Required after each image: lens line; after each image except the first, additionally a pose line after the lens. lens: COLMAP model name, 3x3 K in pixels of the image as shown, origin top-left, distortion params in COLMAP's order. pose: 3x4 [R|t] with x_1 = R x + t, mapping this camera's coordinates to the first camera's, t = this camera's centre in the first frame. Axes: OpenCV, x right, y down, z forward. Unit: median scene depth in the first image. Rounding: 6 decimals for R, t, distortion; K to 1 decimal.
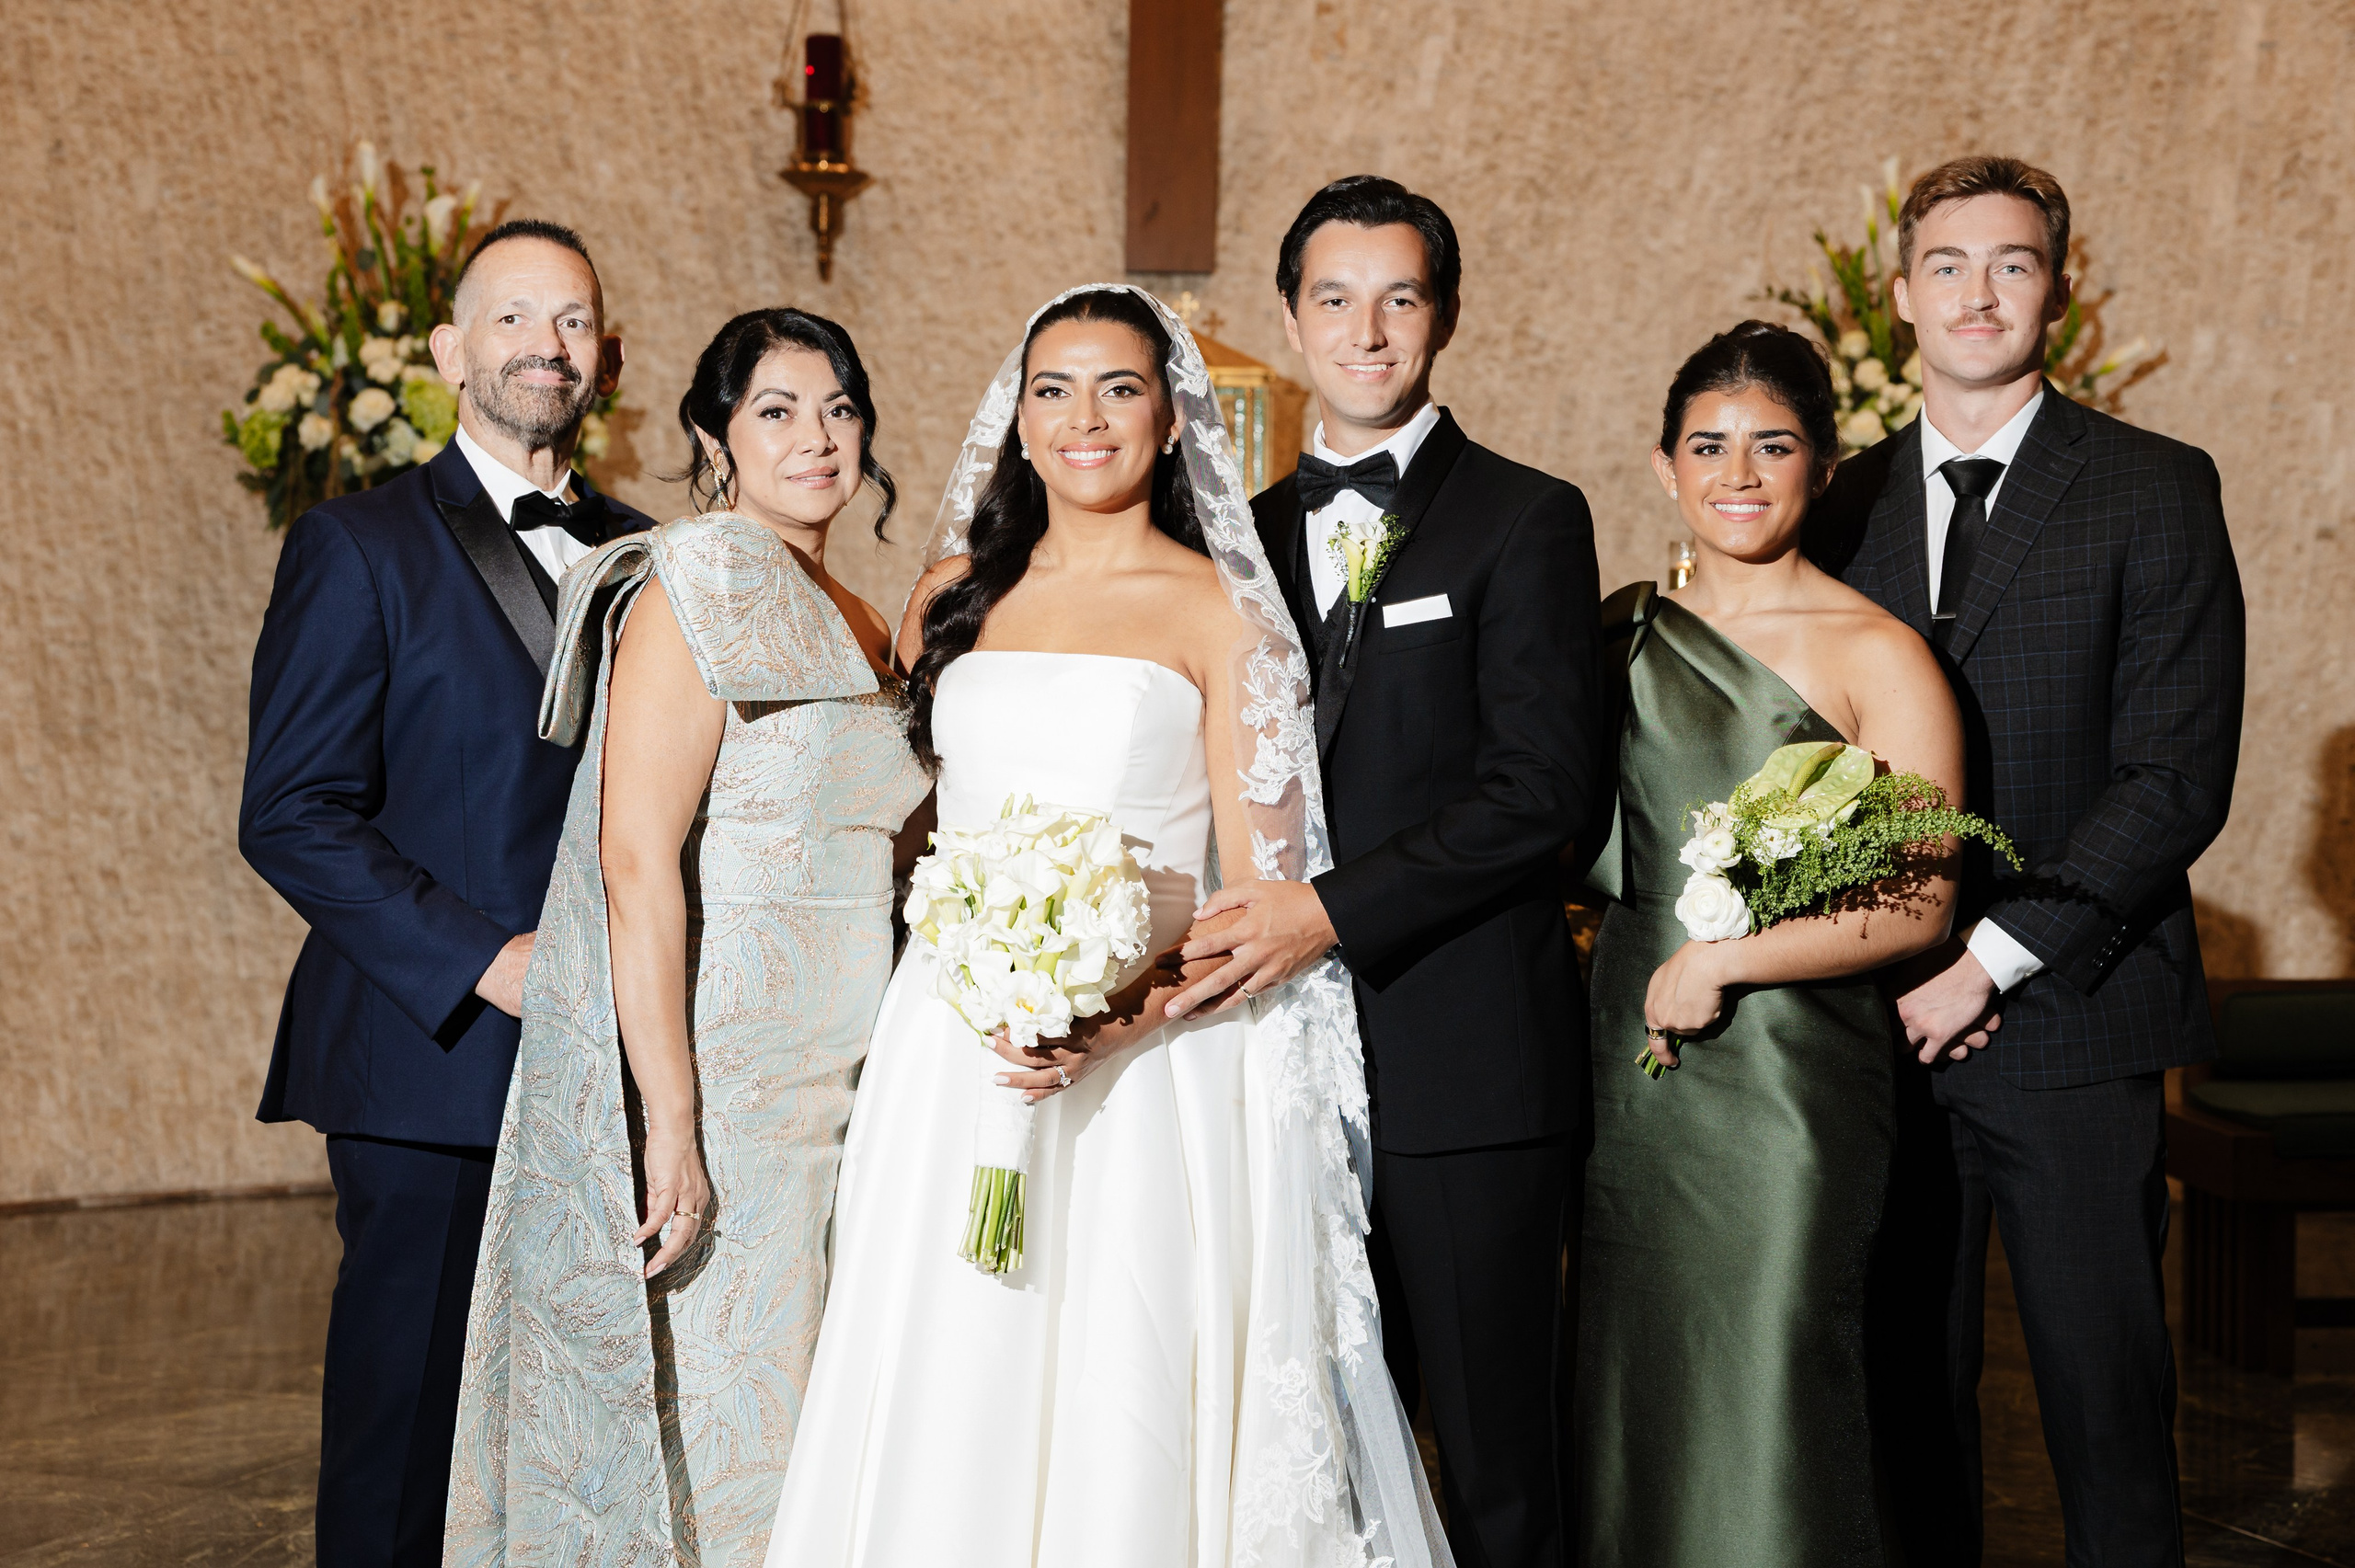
lens RADIAL K [[3682.7, 0, 1178.9], [0, 3682.7, 784.4], [0, 0, 1]] dist [0.004200, 0.000000]
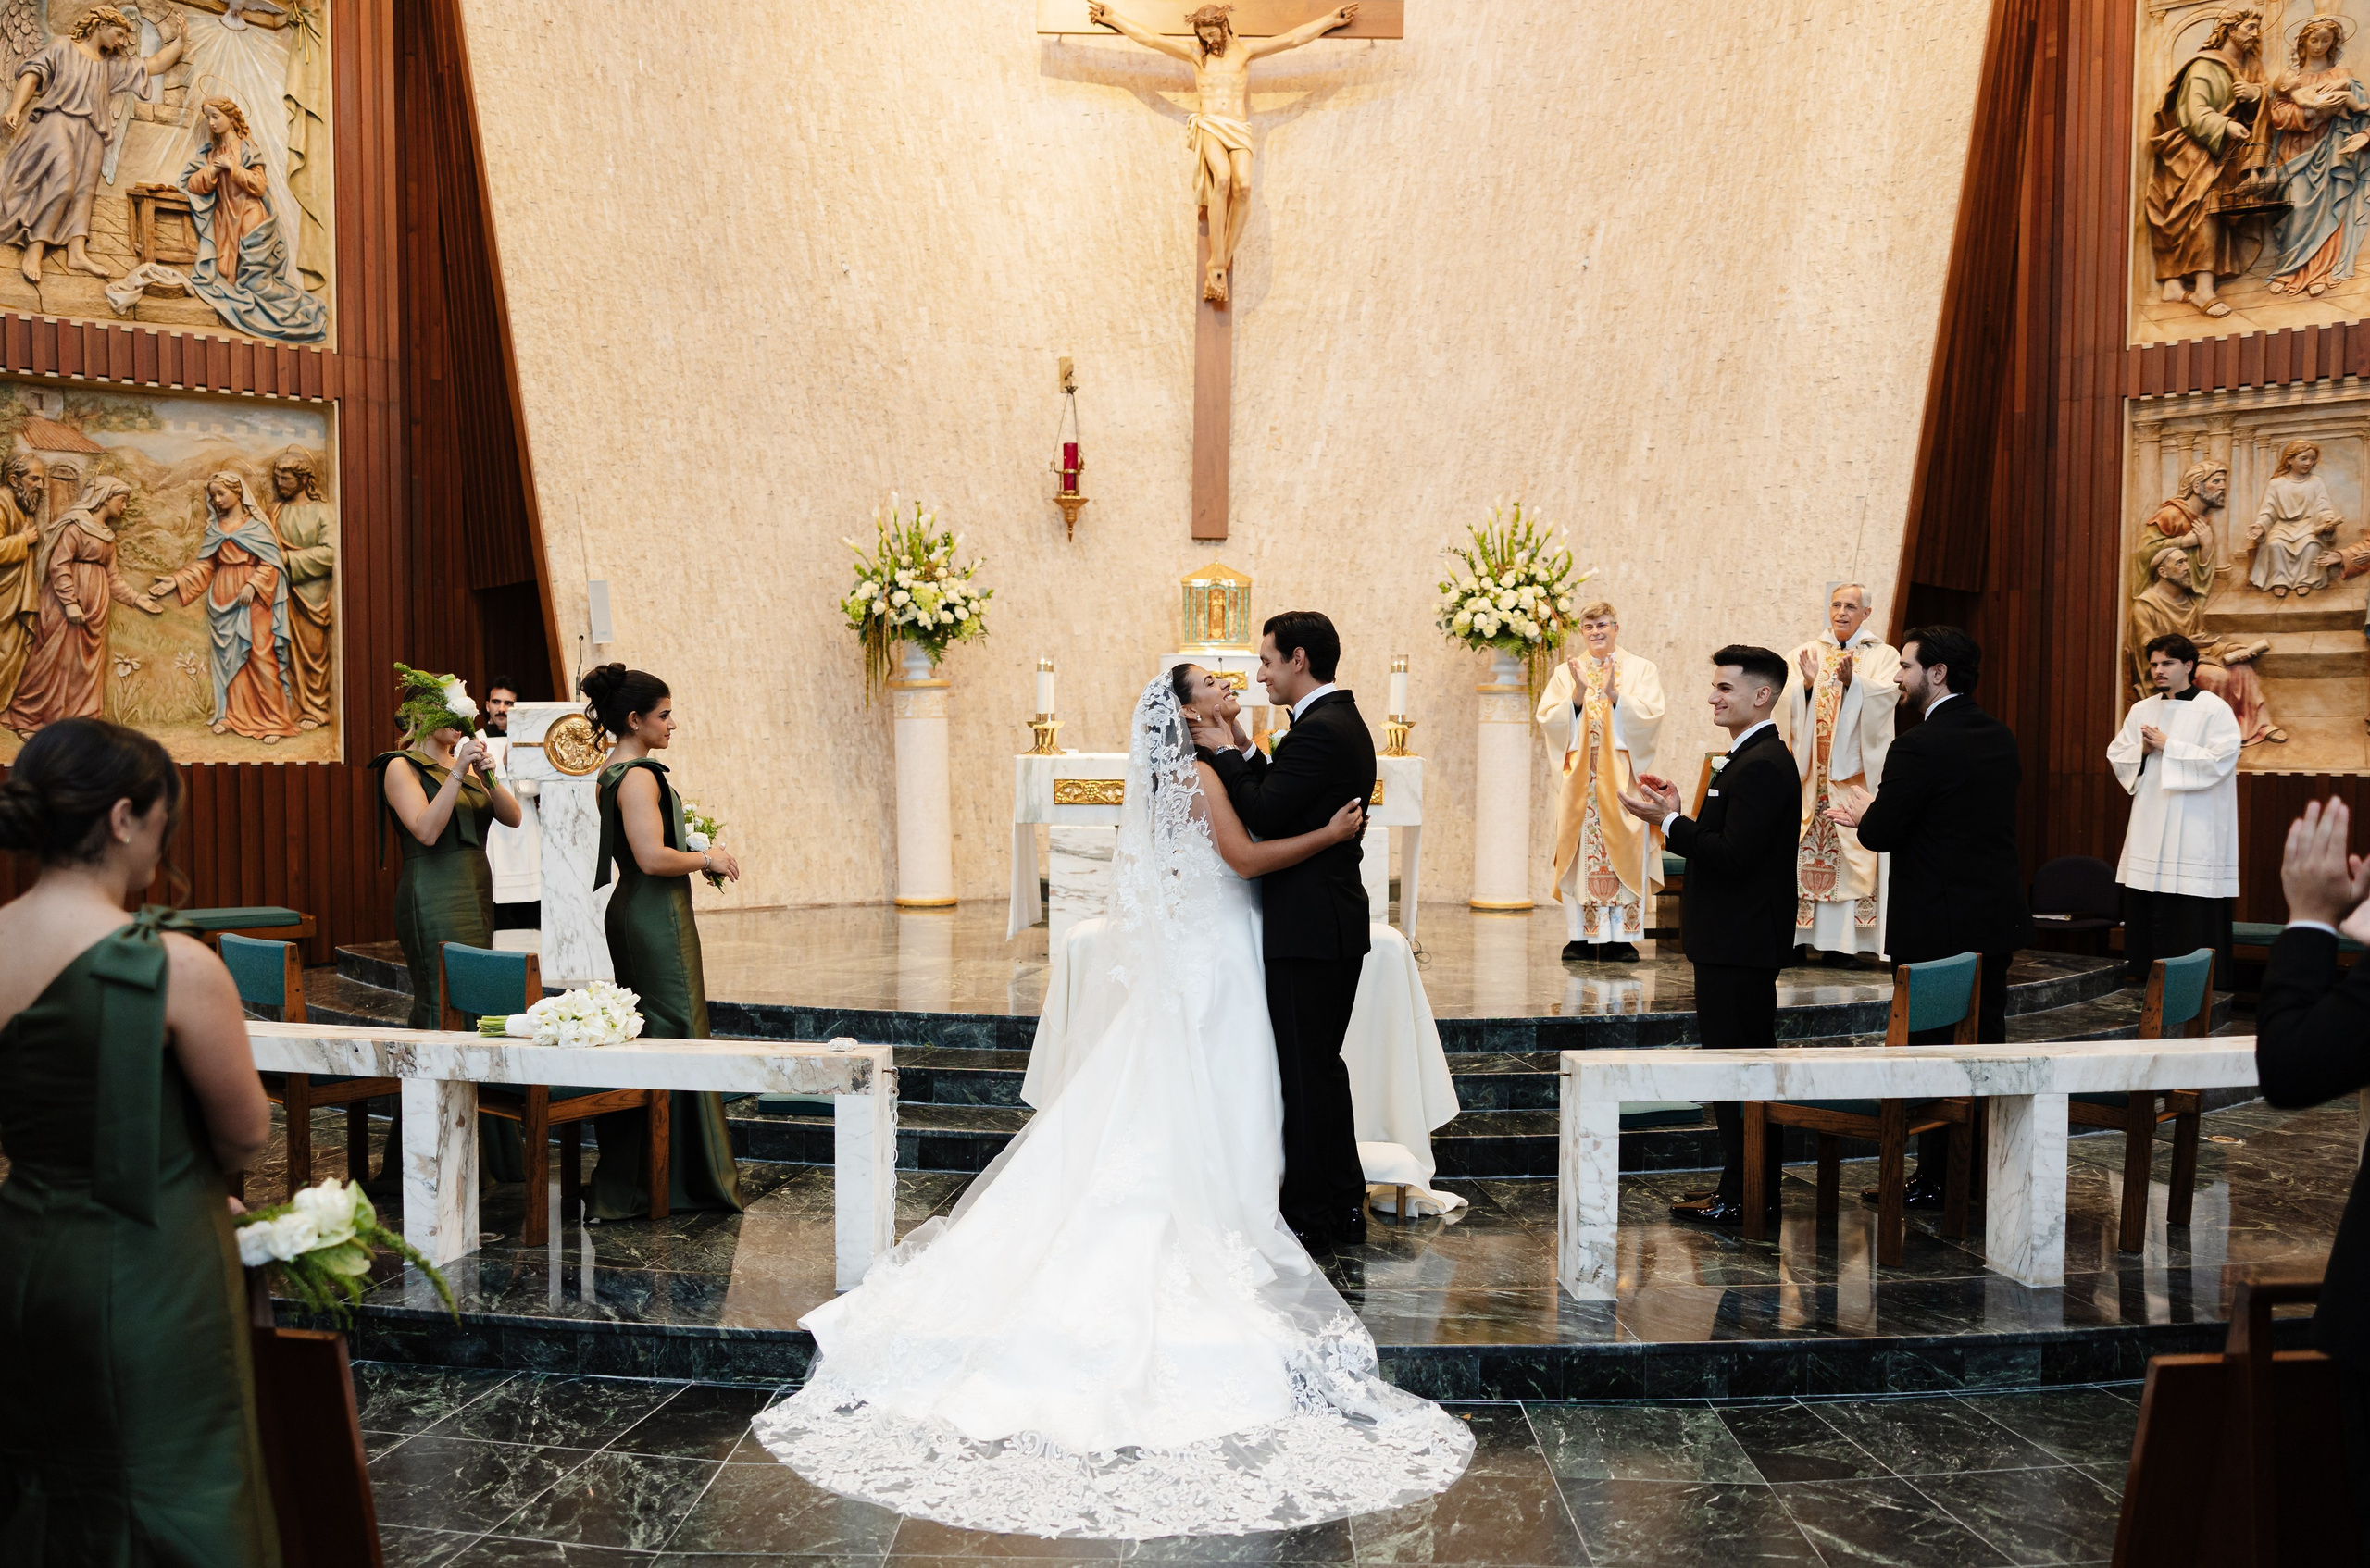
lens RADIAL K [[1978.9, 0, 1148.2], [0, 1978.9, 823.9], [0, 0, 1]] dist [0.007839, -0.003890]
pose [[0.999579, 0.001659, -0.028959, -0.005354], [-0.000705, 0.999457, 0.032929, 0.009098], [0.028998, -0.032895, 0.999038, -0.350106]]
